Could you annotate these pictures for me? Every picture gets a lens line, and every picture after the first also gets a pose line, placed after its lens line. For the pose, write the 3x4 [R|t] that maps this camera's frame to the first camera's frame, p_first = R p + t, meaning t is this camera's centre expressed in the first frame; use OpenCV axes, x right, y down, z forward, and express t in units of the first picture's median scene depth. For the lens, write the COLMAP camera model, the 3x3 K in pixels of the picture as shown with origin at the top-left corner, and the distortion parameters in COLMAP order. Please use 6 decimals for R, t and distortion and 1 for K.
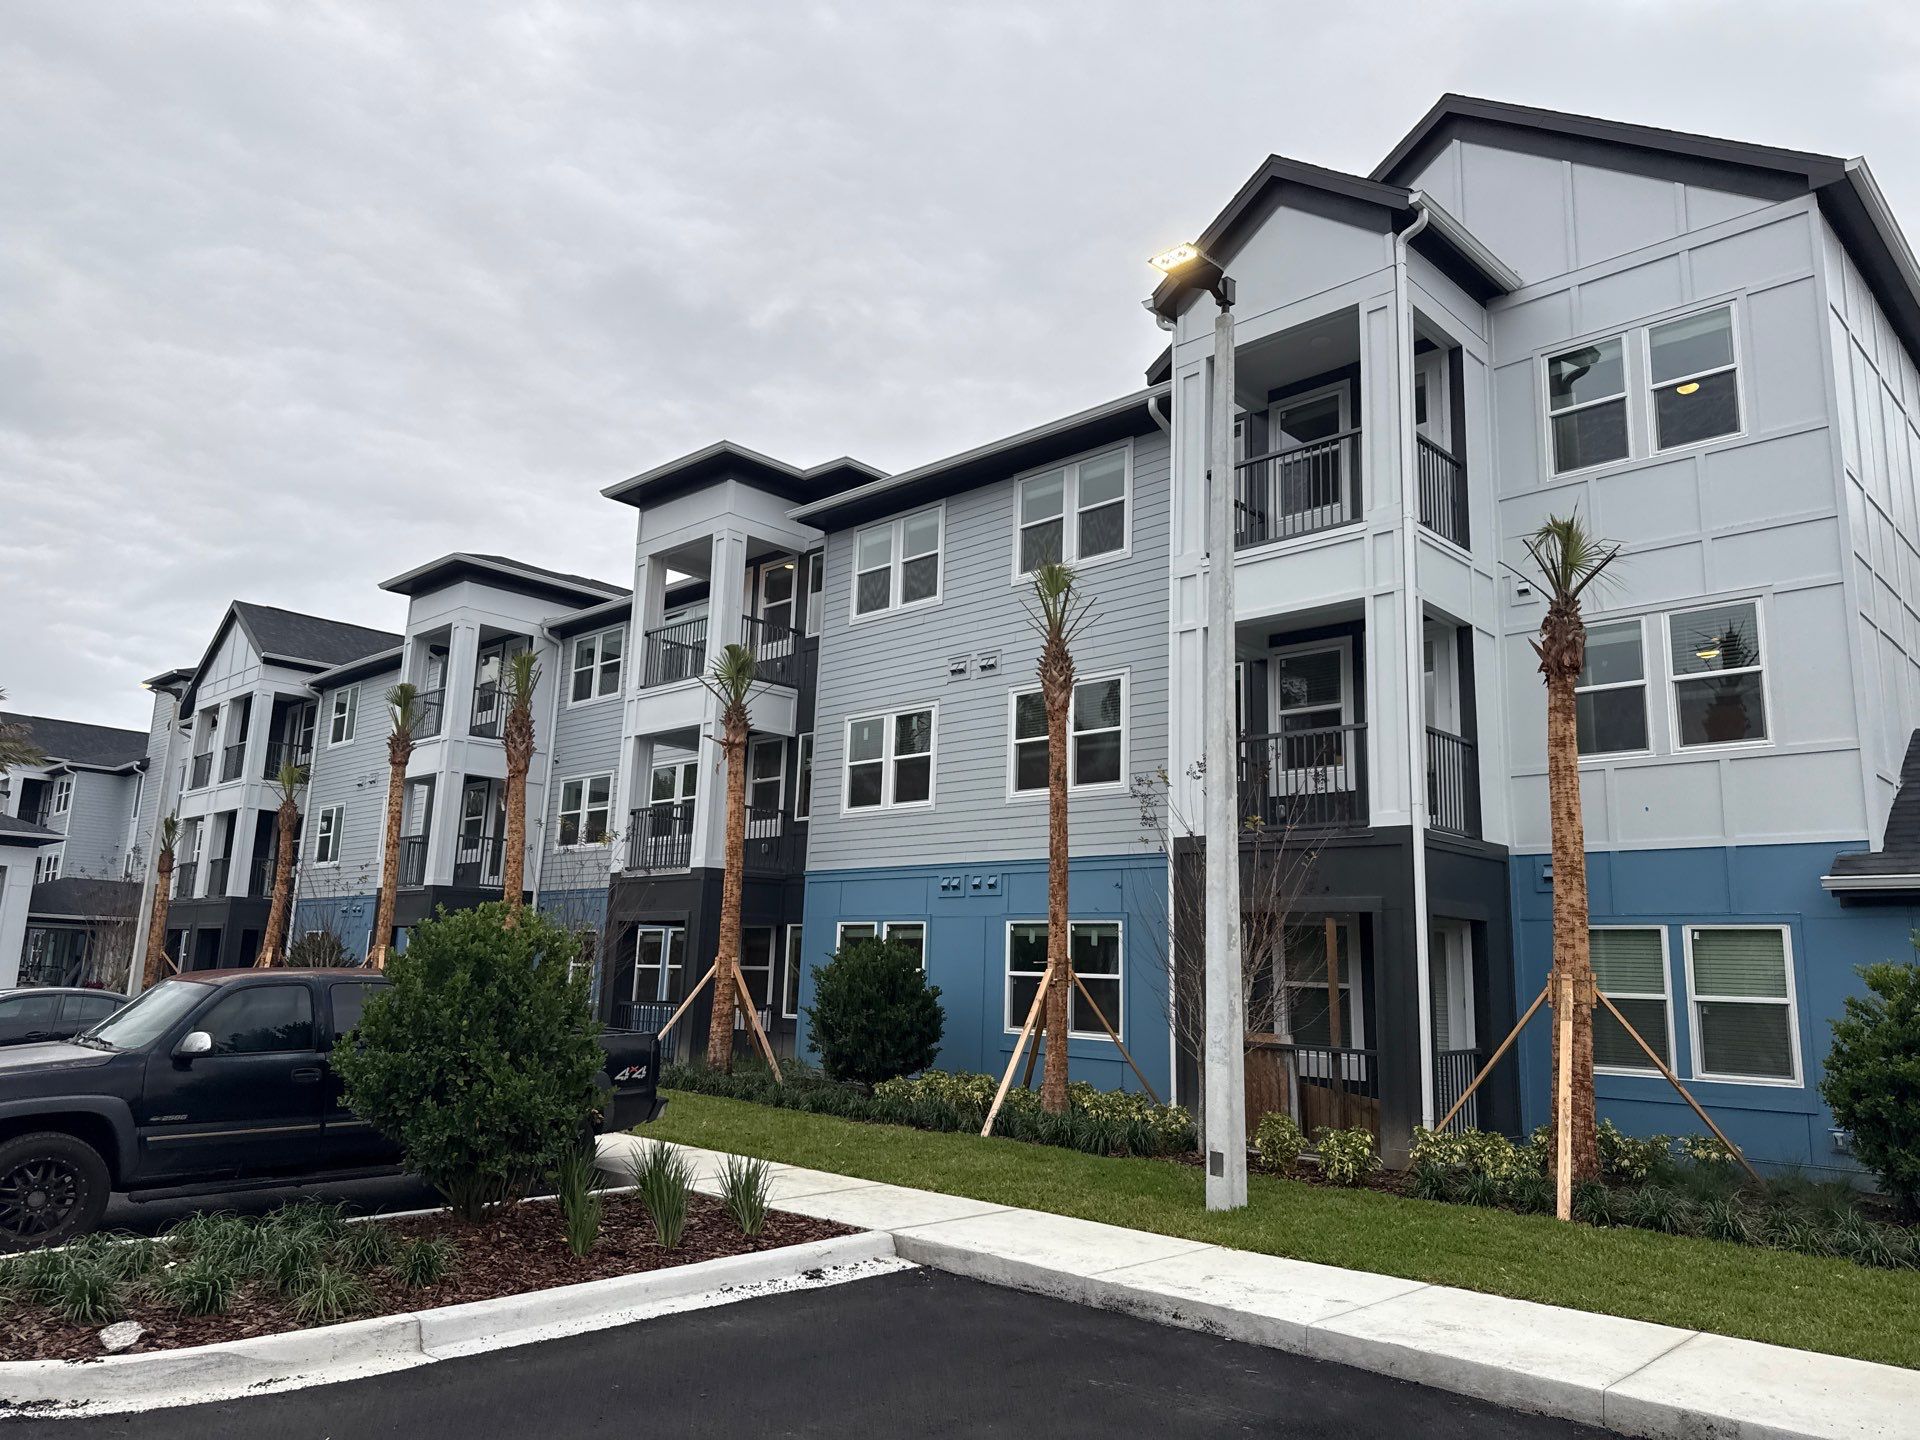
lens RADIAL K [[1339.3, 0, 951.8], [0, 1339.3, 726.8], [0, 0, 1]] dist [0.058711, -0.065647]
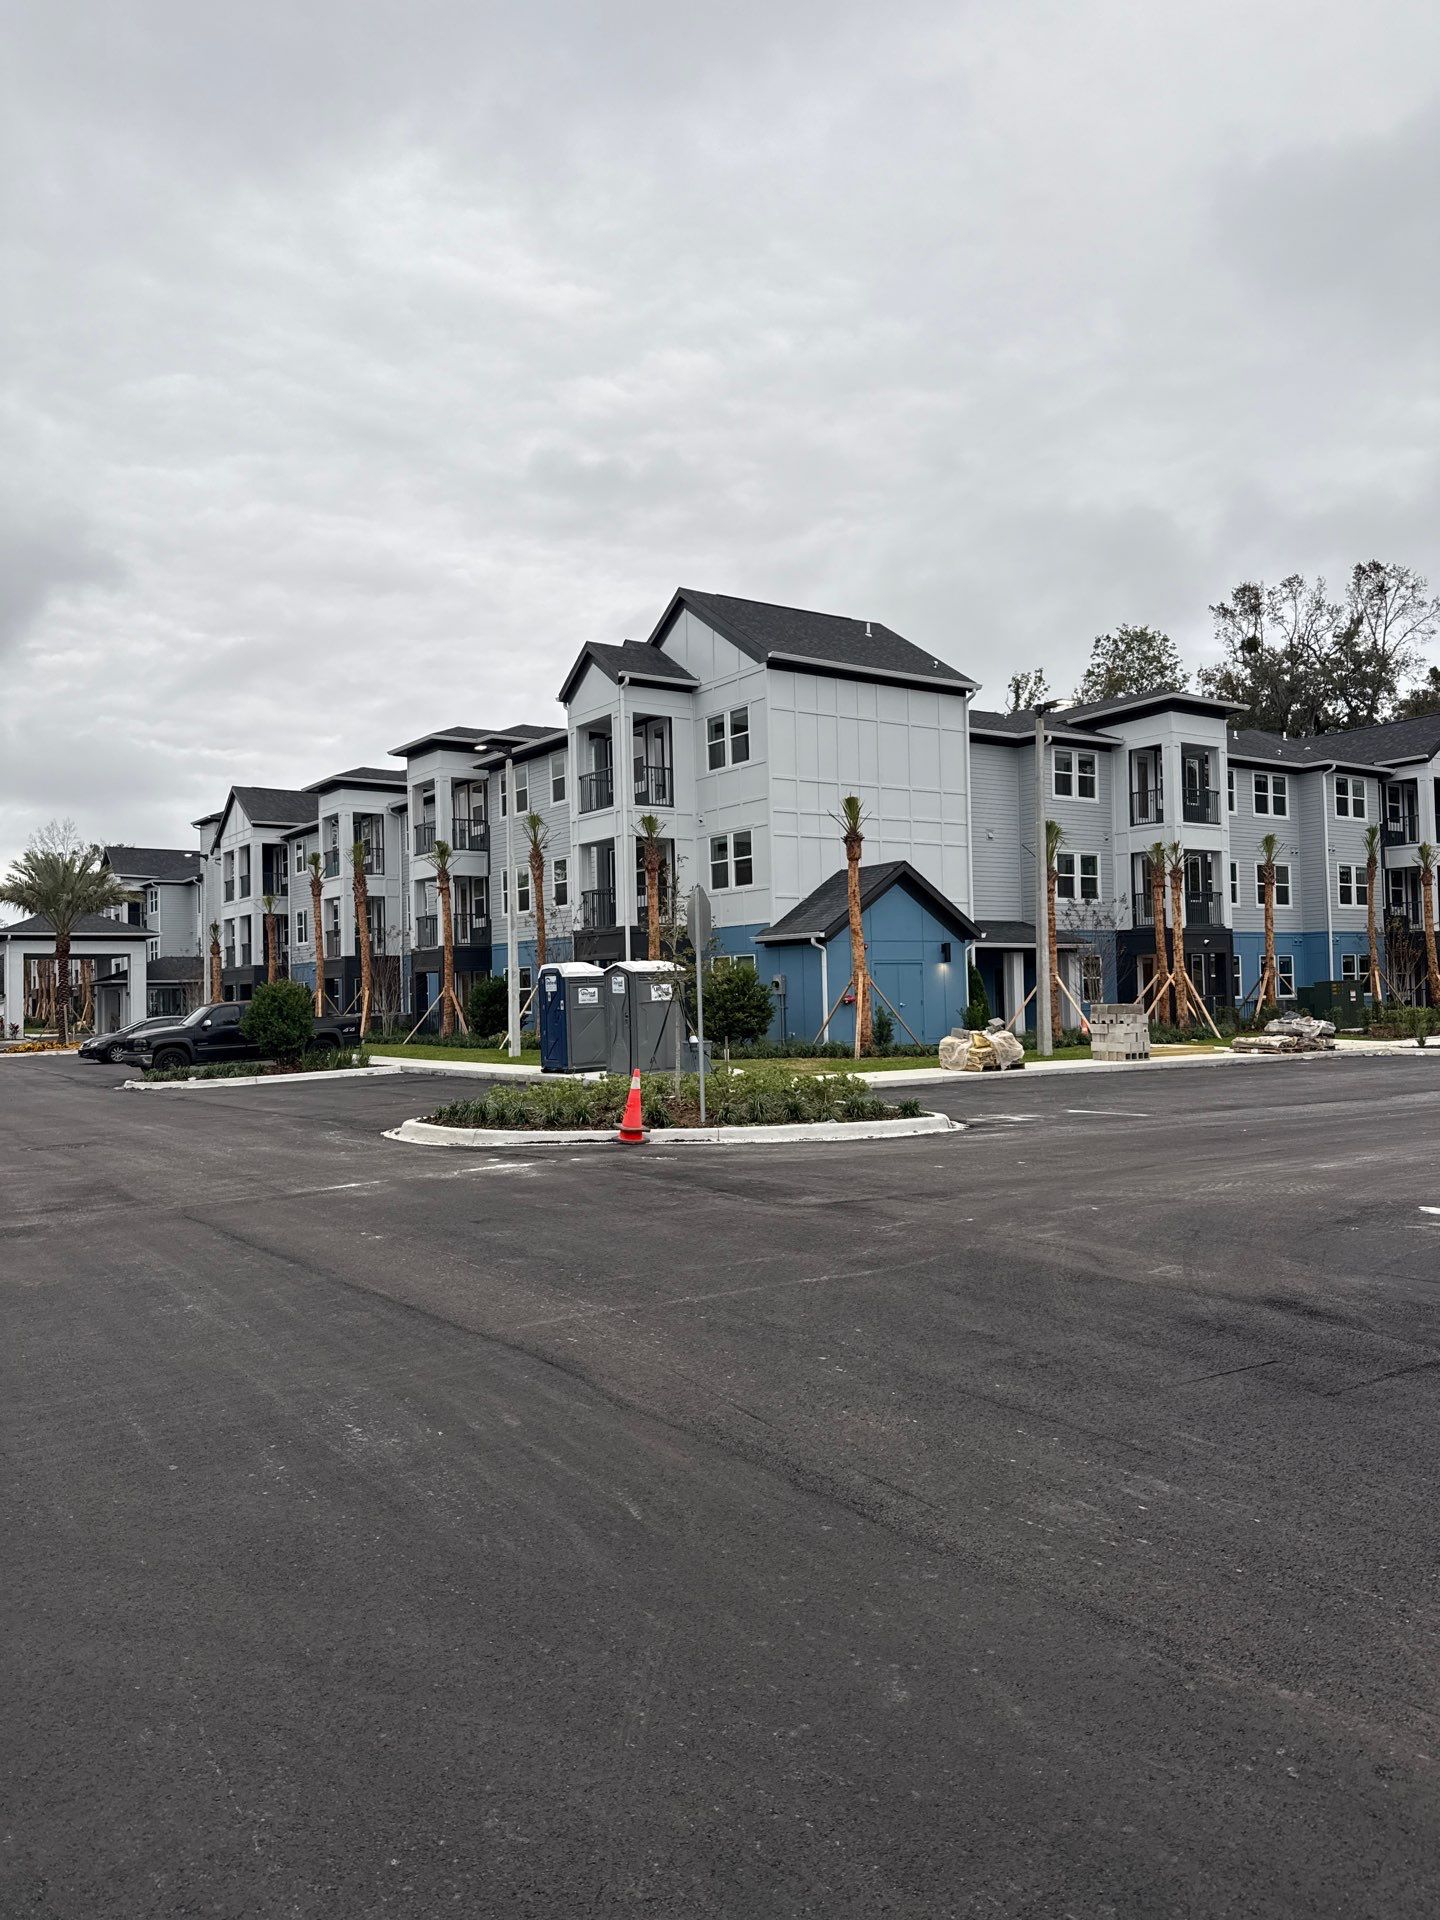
lens RADIAL K [[1360.6, 0, 739.1], [0, 1360.6, 952.3], [0, 0, 1]] dist [0.107787, -0.211595]
pose [[0.981904, -0.060659, -0.179402, 0.946092], [0.087637, 0.985321, 0.146502, -0.227207], [0.167882, -0.159573, 0.972806, -1.445289]]
